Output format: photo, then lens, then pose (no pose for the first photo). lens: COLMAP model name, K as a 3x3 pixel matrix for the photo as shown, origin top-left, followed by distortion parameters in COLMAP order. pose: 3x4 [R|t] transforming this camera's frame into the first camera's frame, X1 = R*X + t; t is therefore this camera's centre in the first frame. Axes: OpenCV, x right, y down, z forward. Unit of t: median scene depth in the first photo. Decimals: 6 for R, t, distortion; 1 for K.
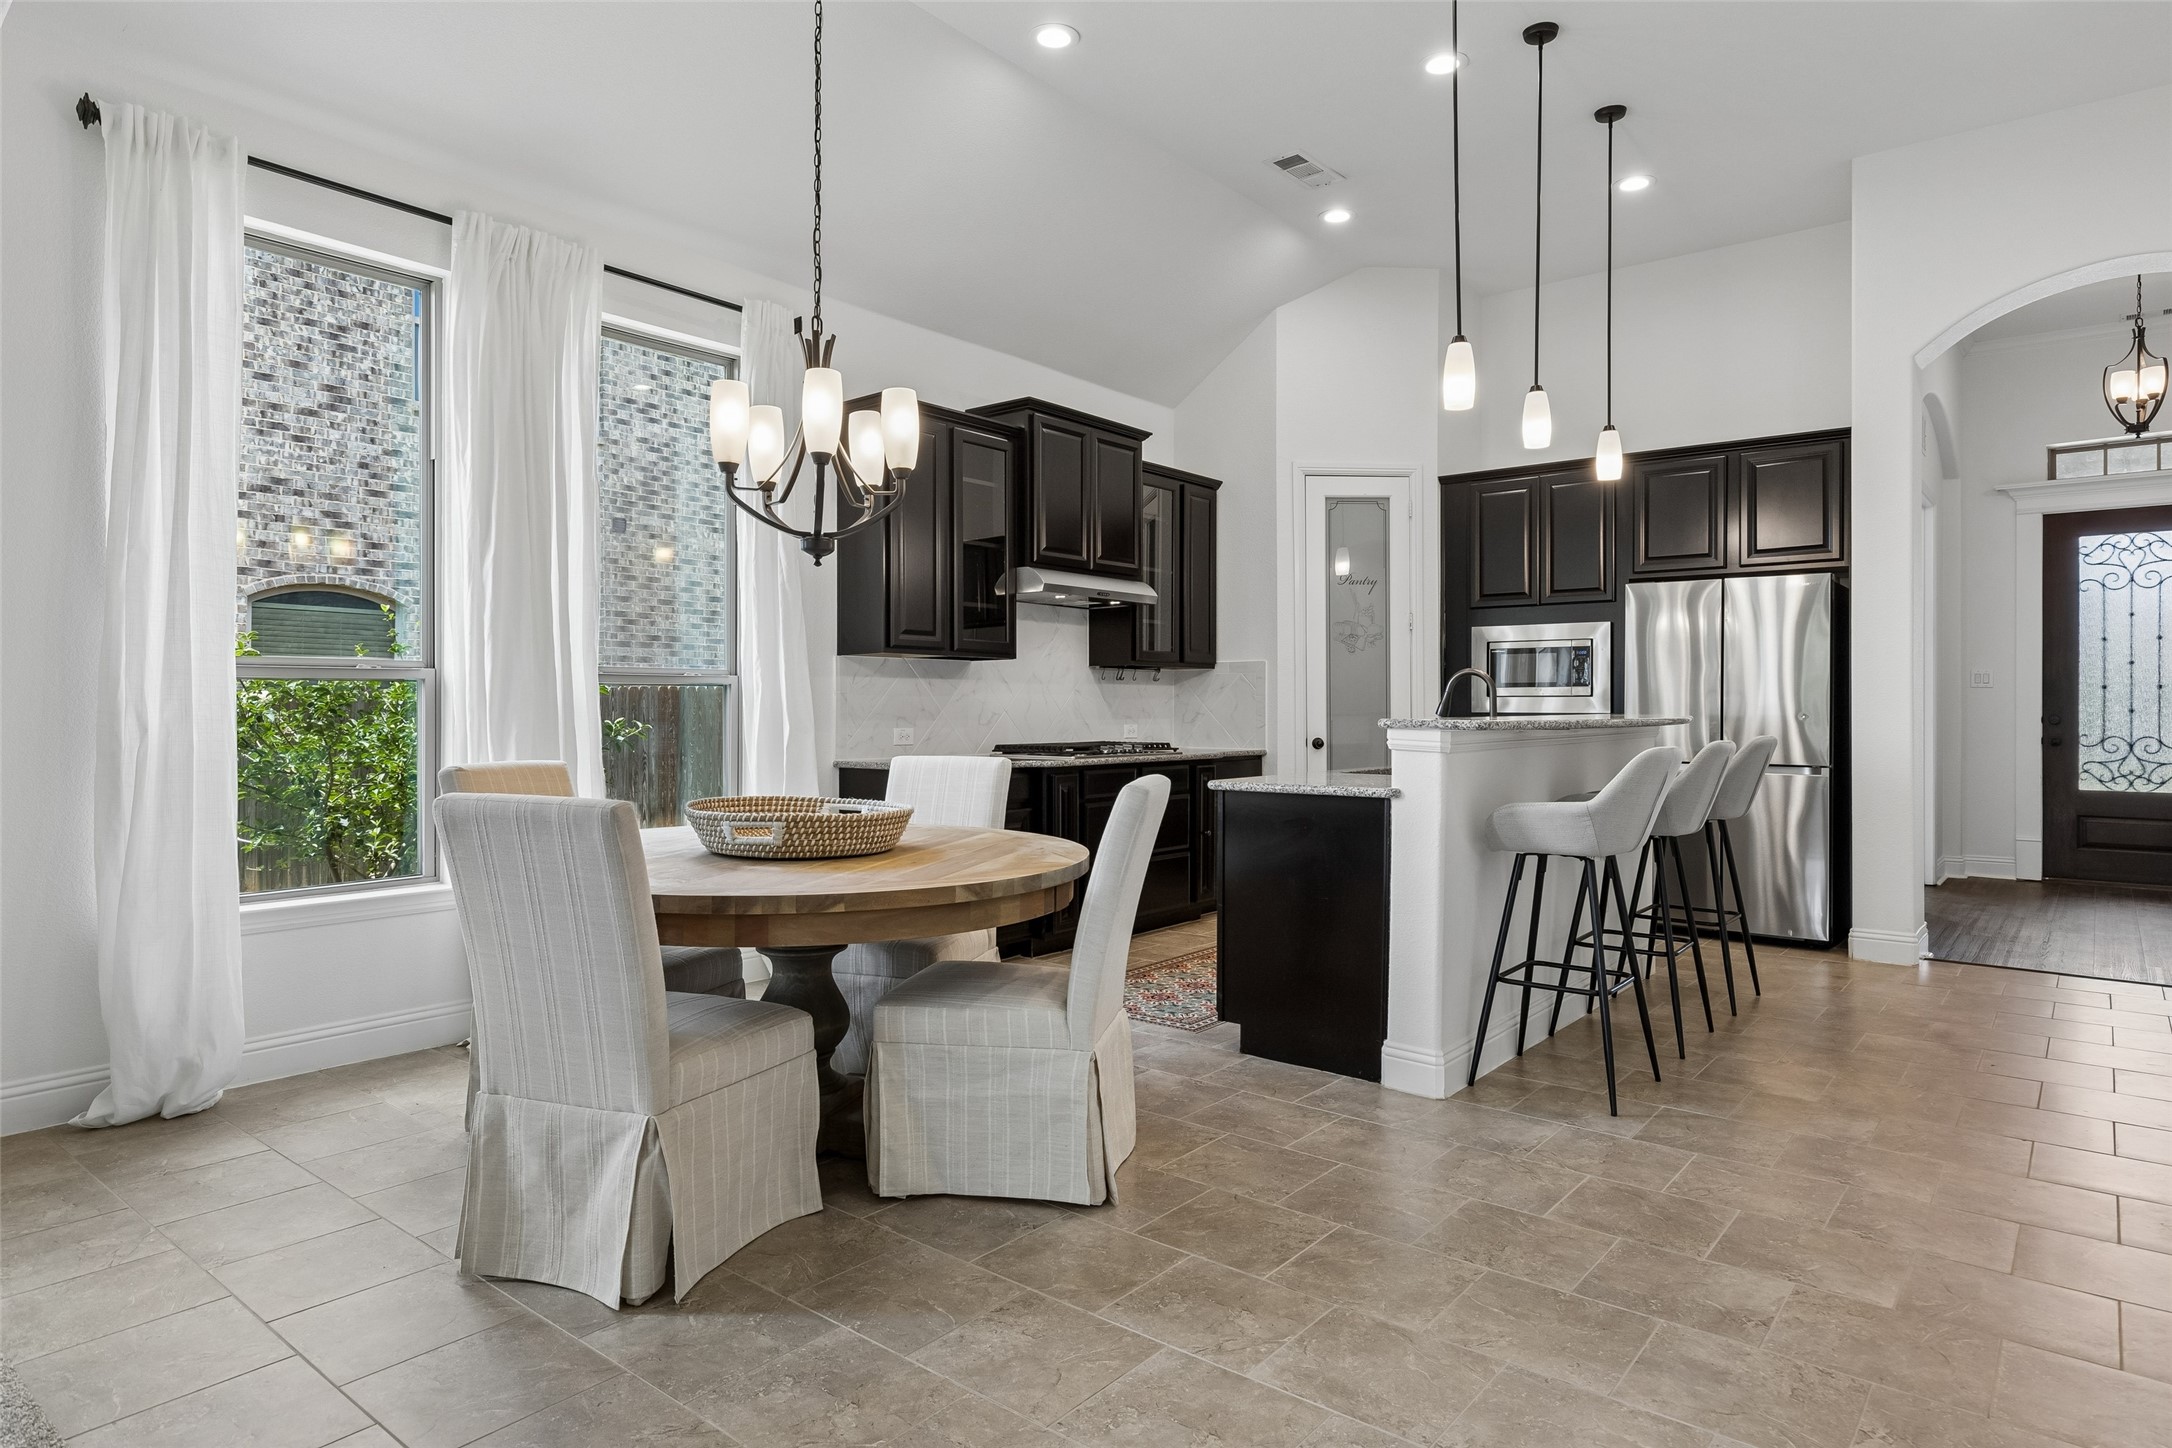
lens RADIAL K [[1226.7, 0, 1101.8], [0, 1226.7, 706.2], [0, 0, 1]] dist [0.017950, -0.000539]
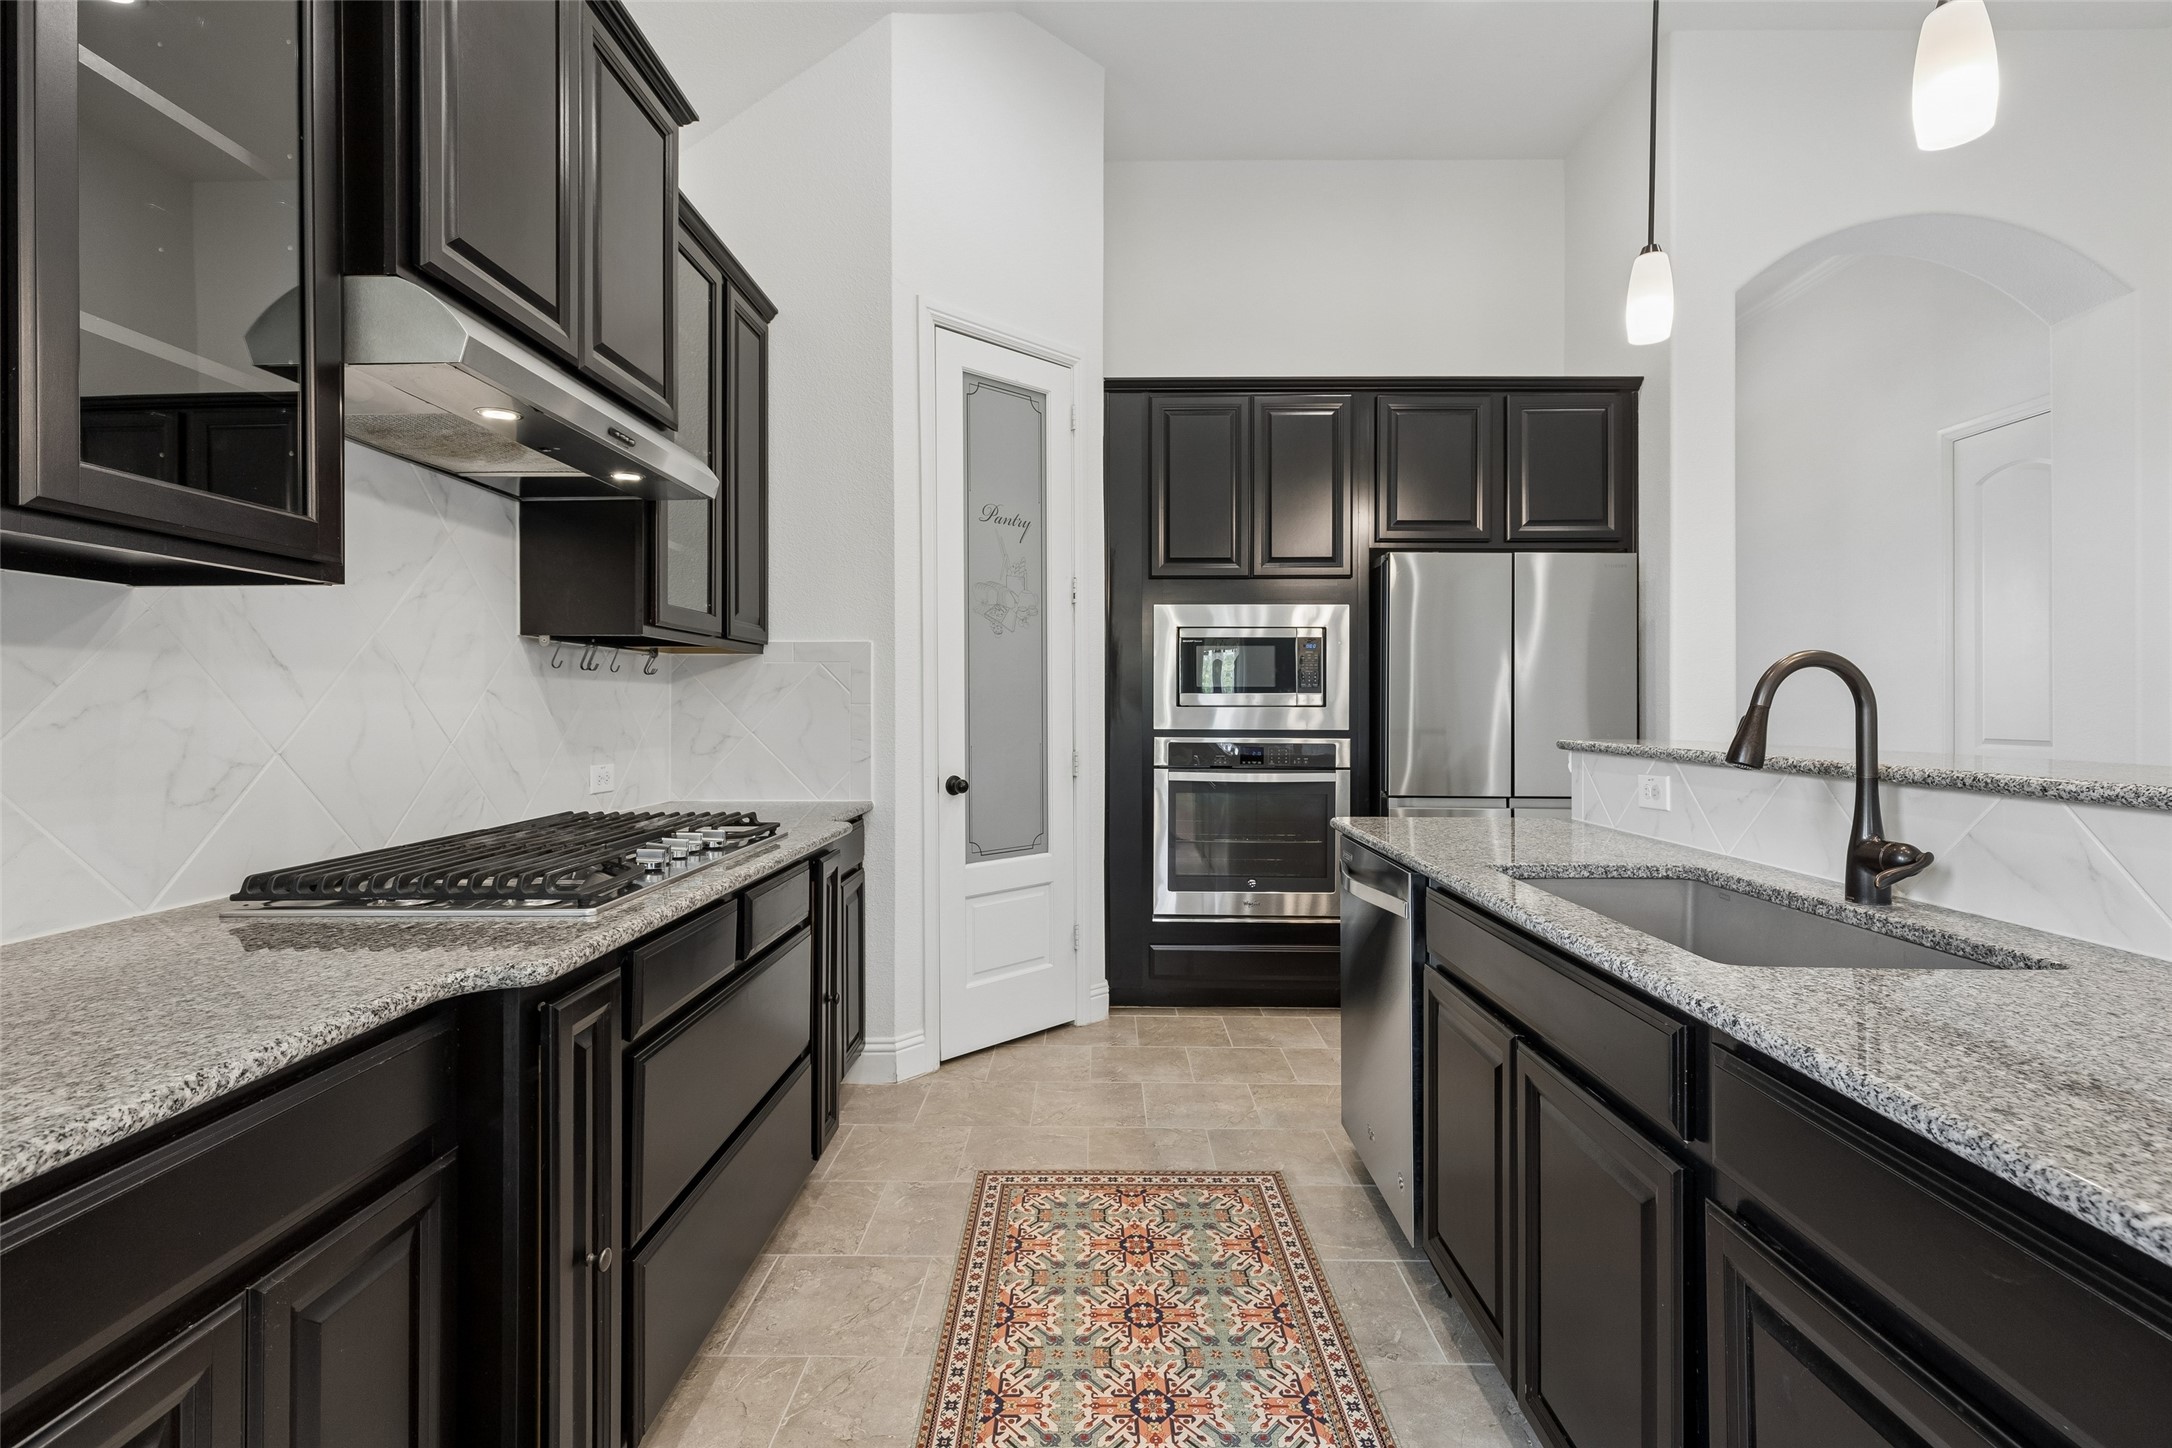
lens RADIAL K [[989.1, 0, 1098.4], [0, 989.1, 716.5], [0, 0, 1]] dist [0.011571, -0.000497]
pose [[0.785454, -0.006105, 0.618890, -0.073476], [0.000393, 0.999956, 0.009365, -0.008211], [-0.618920, -0.007112, 0.785422, 0.661514]]
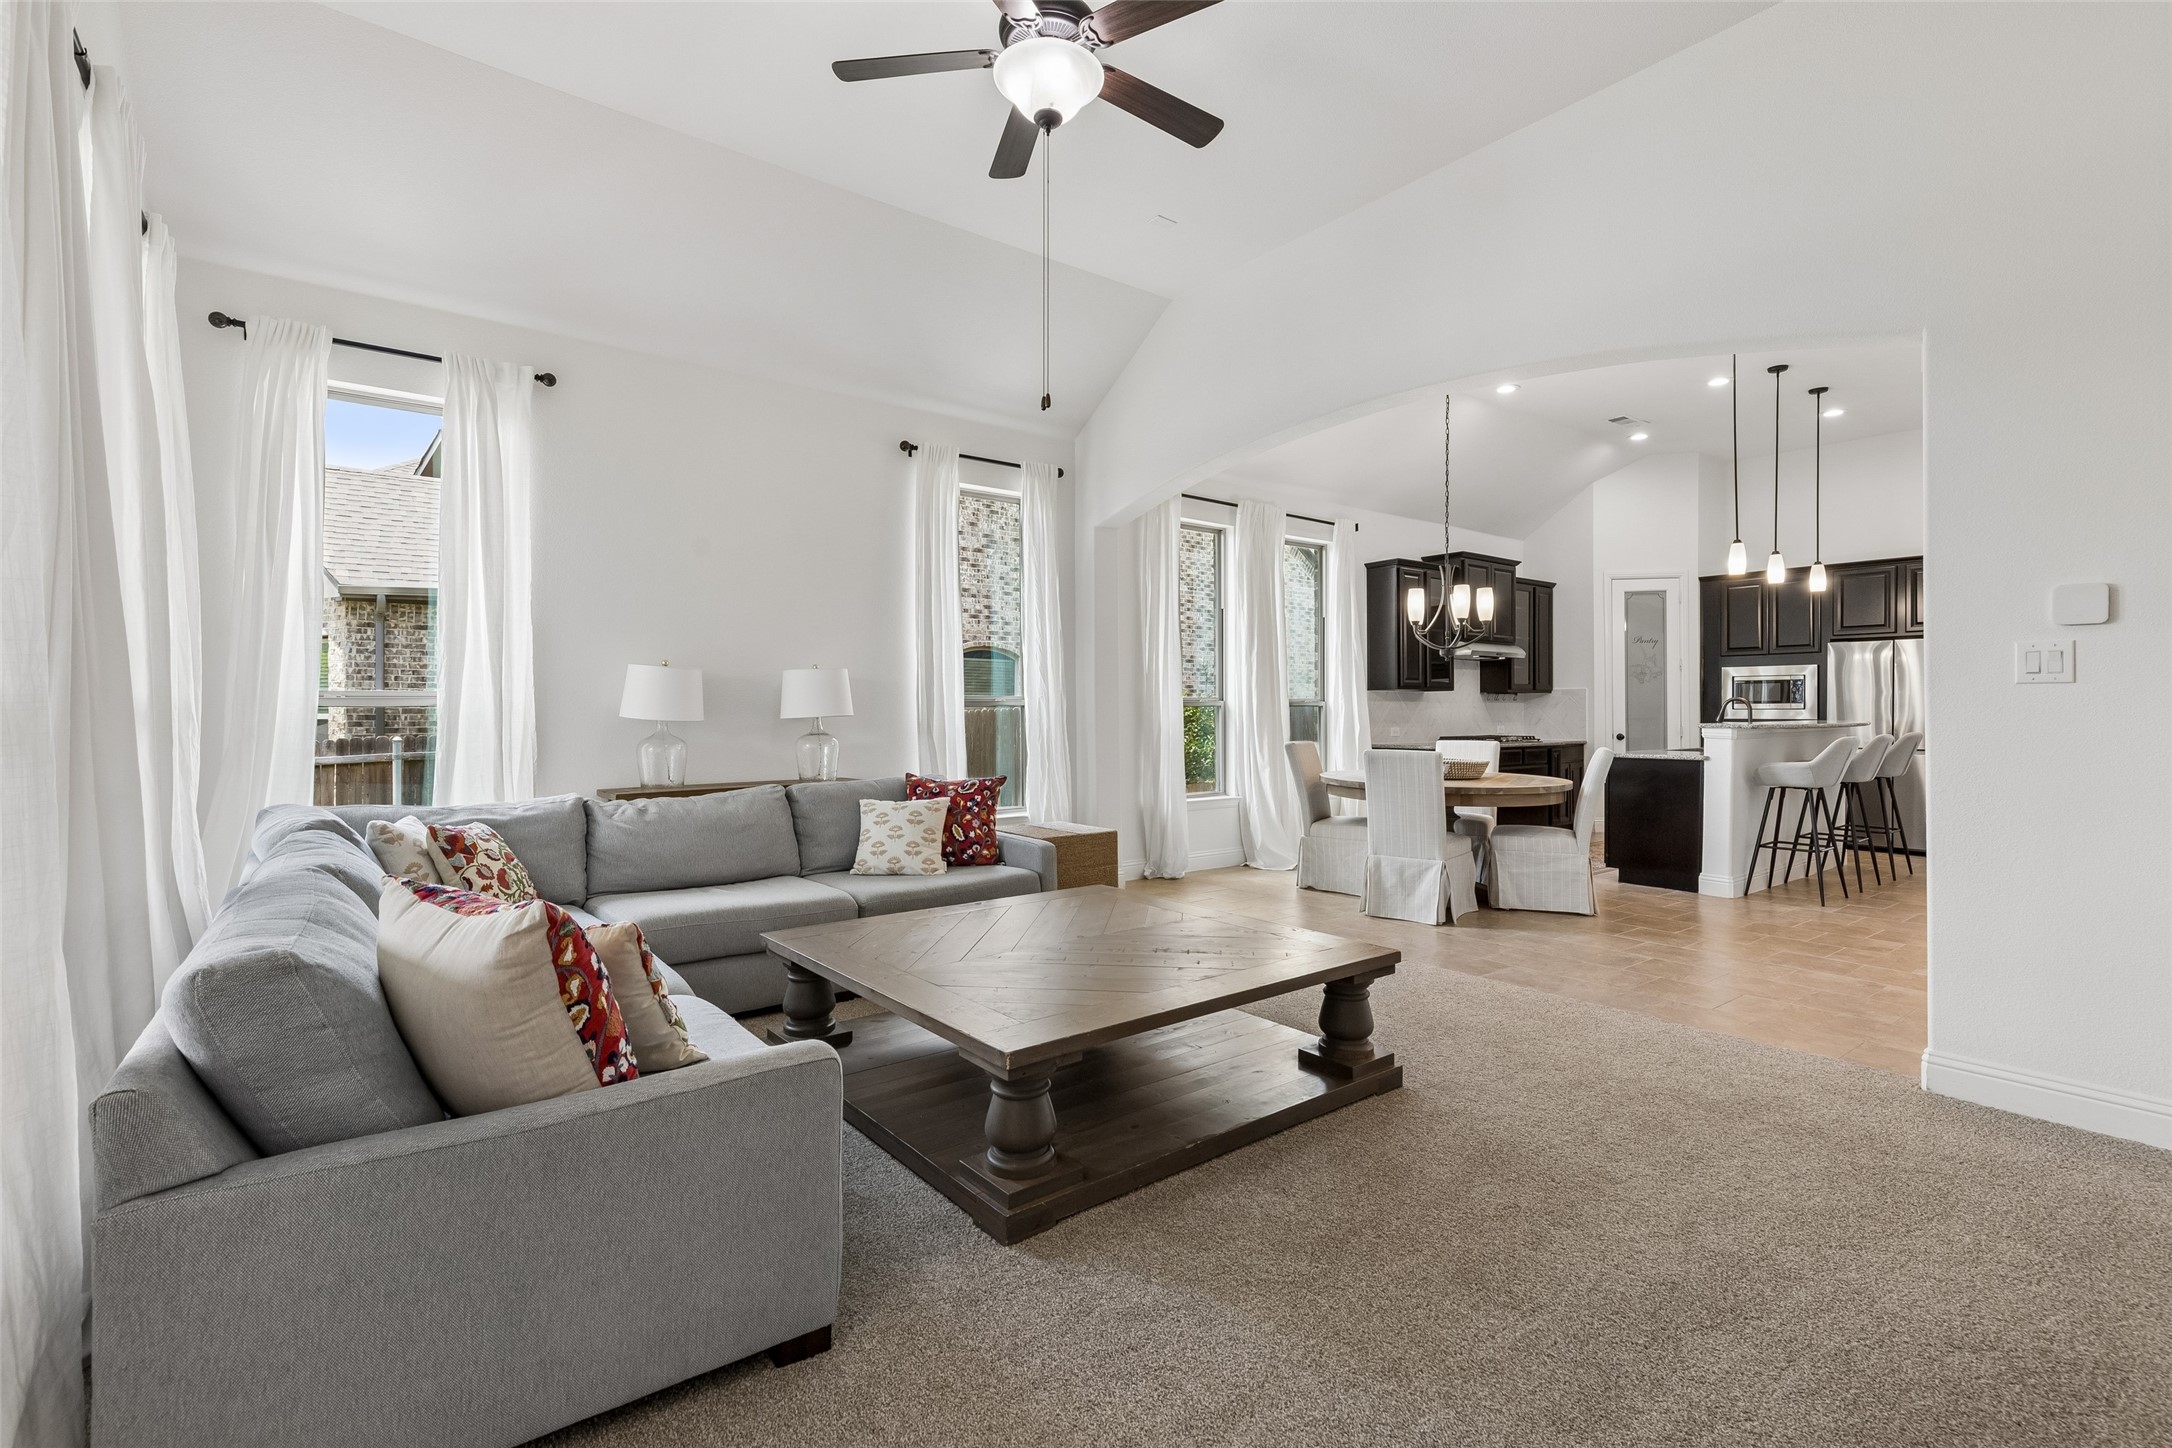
lens RADIAL K [[989.1, 0, 1098.4], [0, 989.1, 716.5], [0, 0, 1]] dist [0.011571, -0.000497]
pose [[0.974049, -0.001994, -0.226327, -0.244919], [0.003327, 0.999979, 0.005509, -0.009359], [0.226311, -0.006119, 0.974036, -0.567181]]
